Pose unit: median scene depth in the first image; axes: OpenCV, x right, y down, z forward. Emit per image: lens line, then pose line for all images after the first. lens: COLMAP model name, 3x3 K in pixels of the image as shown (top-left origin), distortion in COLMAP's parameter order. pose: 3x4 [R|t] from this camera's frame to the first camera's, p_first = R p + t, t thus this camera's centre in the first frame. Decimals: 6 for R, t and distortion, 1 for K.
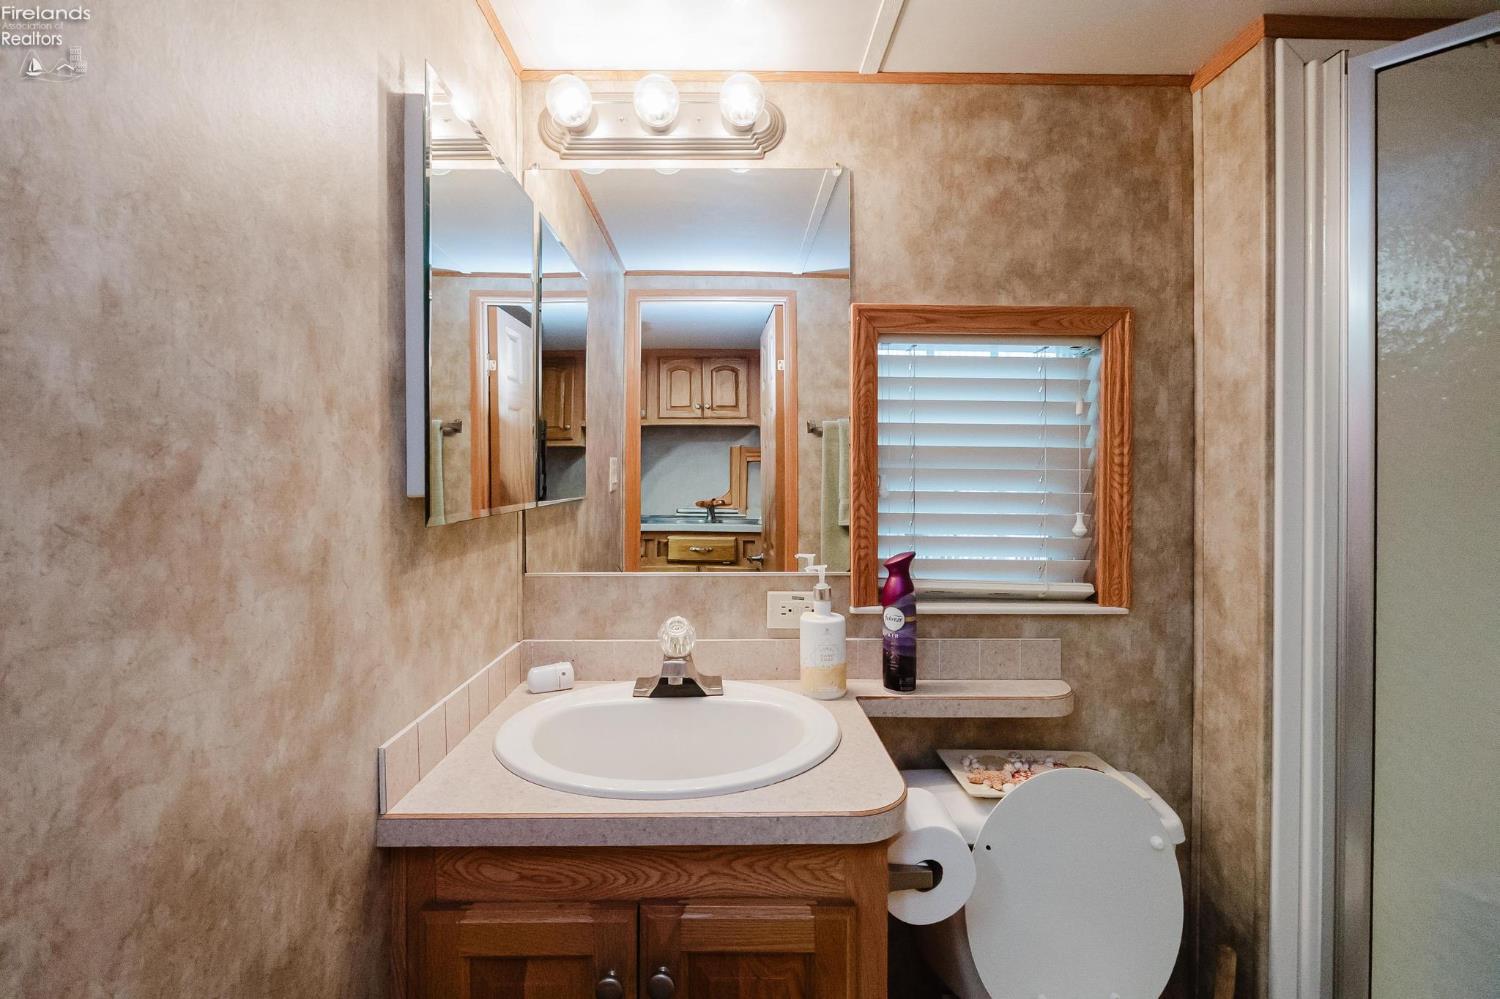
lens RADIAL K [[653.3, 0, 727.4], [0, 653.3, 494.4], [0, 0, 1]] dist [-0.013628, 0.000191]
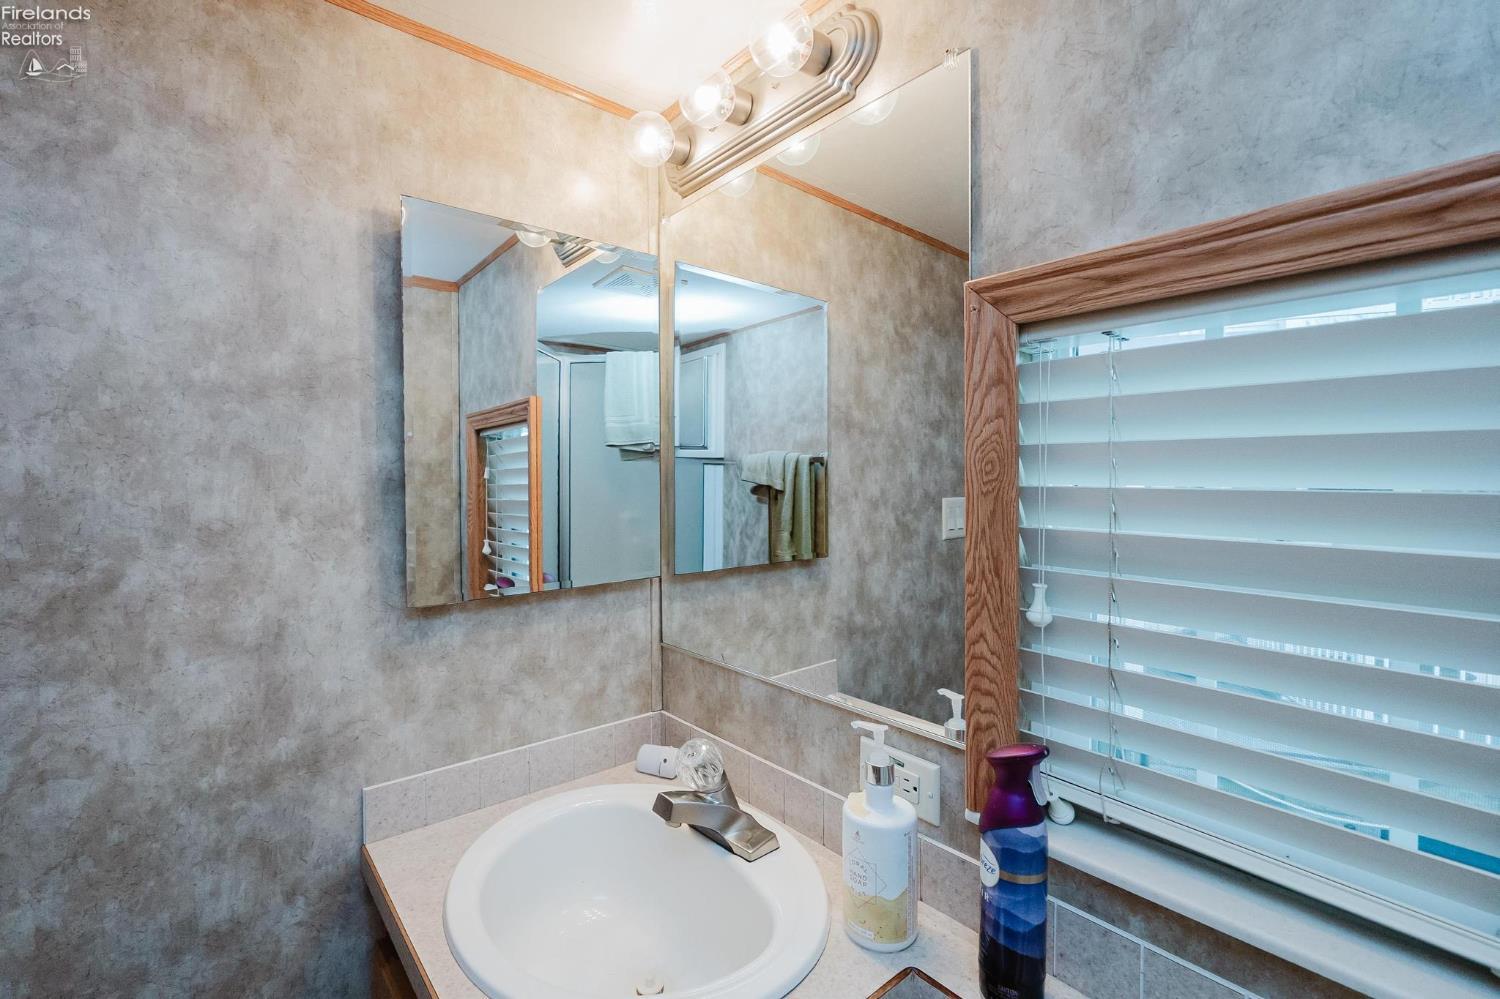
lens RADIAL K [[653.3, 0, 727.4], [0, 653.3, 494.4], [0, 0, 1]] dist [-0.013628, 0.000191]
pose [[0.626601, 0.015576, -0.779184, 1.109257], [-0.013798, 0.999865, 0.008891, -0.238378], [0.779218, 0.005180, 0.626732, 1.047270]]
